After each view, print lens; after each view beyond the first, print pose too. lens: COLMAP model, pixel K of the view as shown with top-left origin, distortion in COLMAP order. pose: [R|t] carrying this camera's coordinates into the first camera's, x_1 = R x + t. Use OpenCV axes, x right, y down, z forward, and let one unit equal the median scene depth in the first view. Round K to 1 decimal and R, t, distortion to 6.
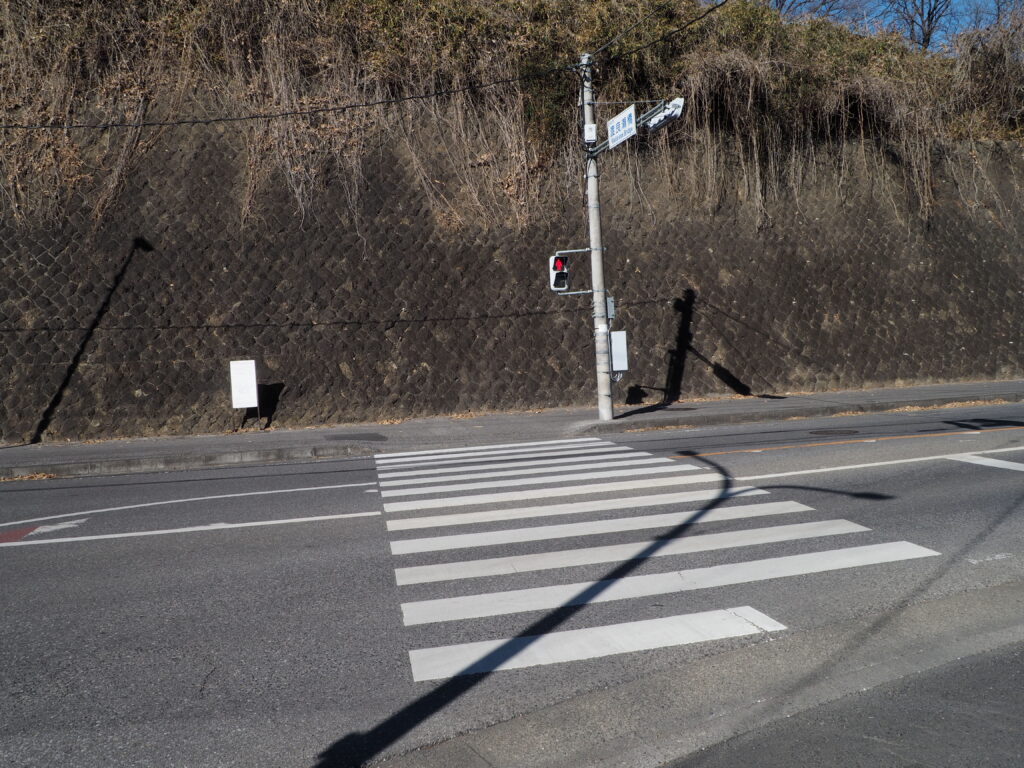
lens RADIAL K [[854.2, 0, 508.6], [0, 854.2, 384.2], [0, 0, 1]] dist [-0.047819, -0.012321]
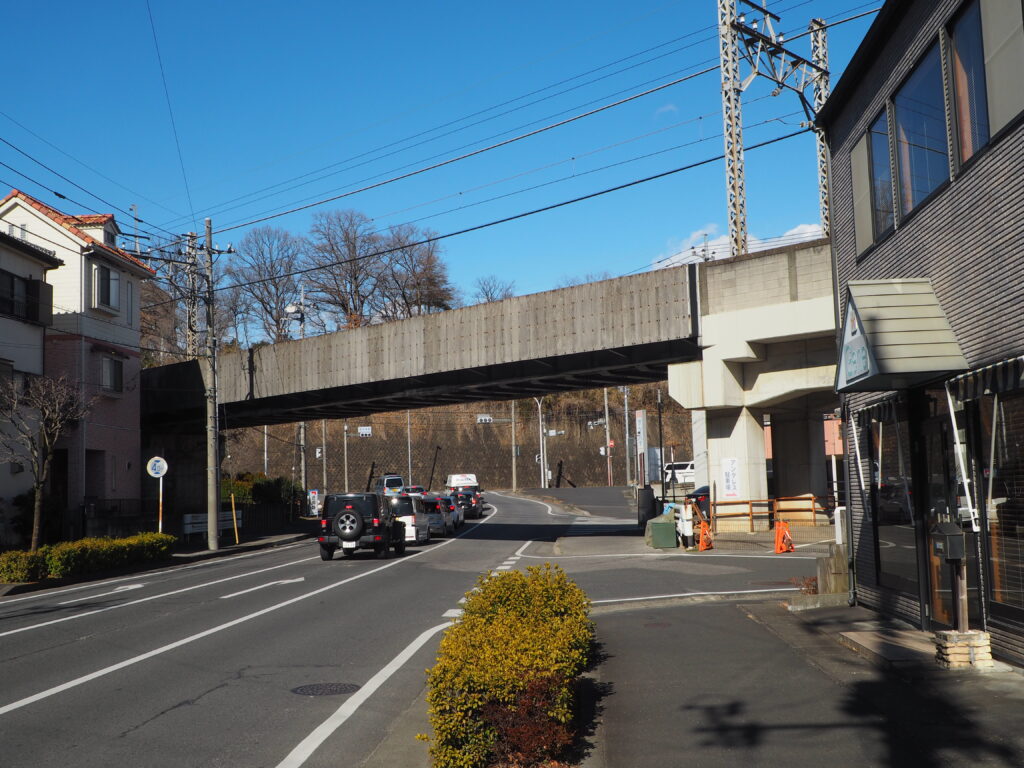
lens RADIAL K [[1126.9, 0, 512.3], [0, 1126.9, 385.1], [0, 0, 1]] dist [-0.002098, 0.000000]
pose [[0.978909, 0.038544, 0.200629, -1.113073], [-0.009062, 0.989267, -0.145837, 0.315103], [-0.204097, 0.140943, 0.968752, -4.213999]]
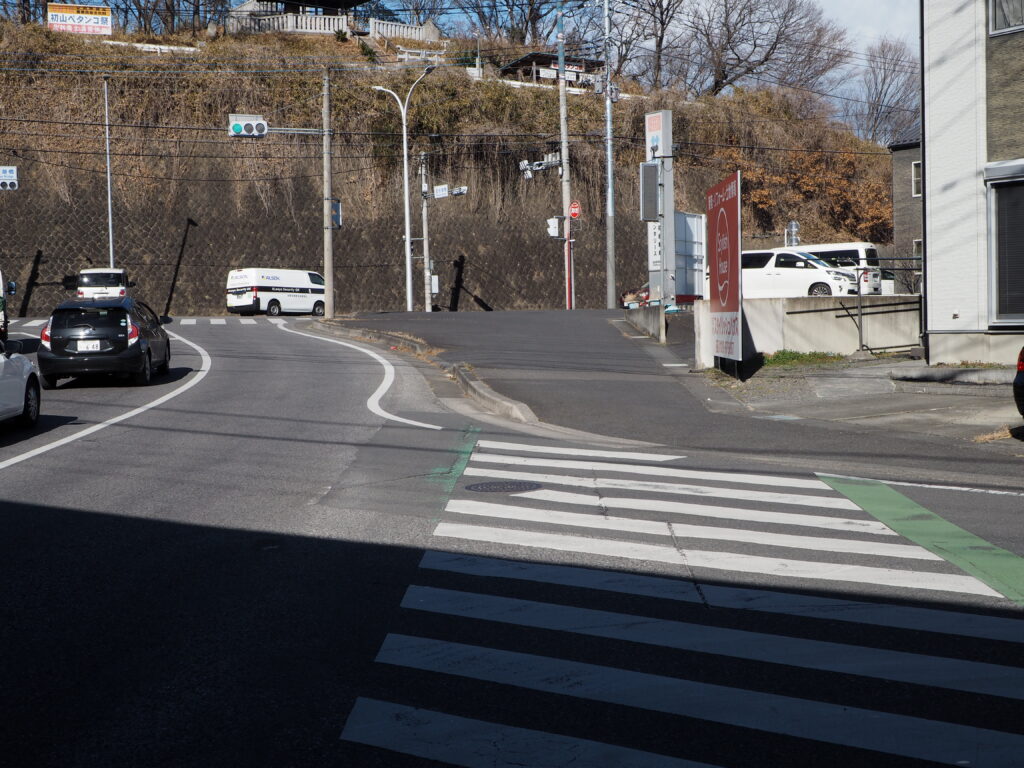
lens RADIAL K [[1568.7, 0, 512.1], [0, 1568.7, 385.9], [0, 0, 1]] dist [0.014909, 0.000000]
pose [[0.963226, 0.015698, 0.268232, -0.623248], [-0.013332, 0.999855, -0.010641, 0.216398], [-0.268360, 0.006673, 0.963296, -2.427255]]
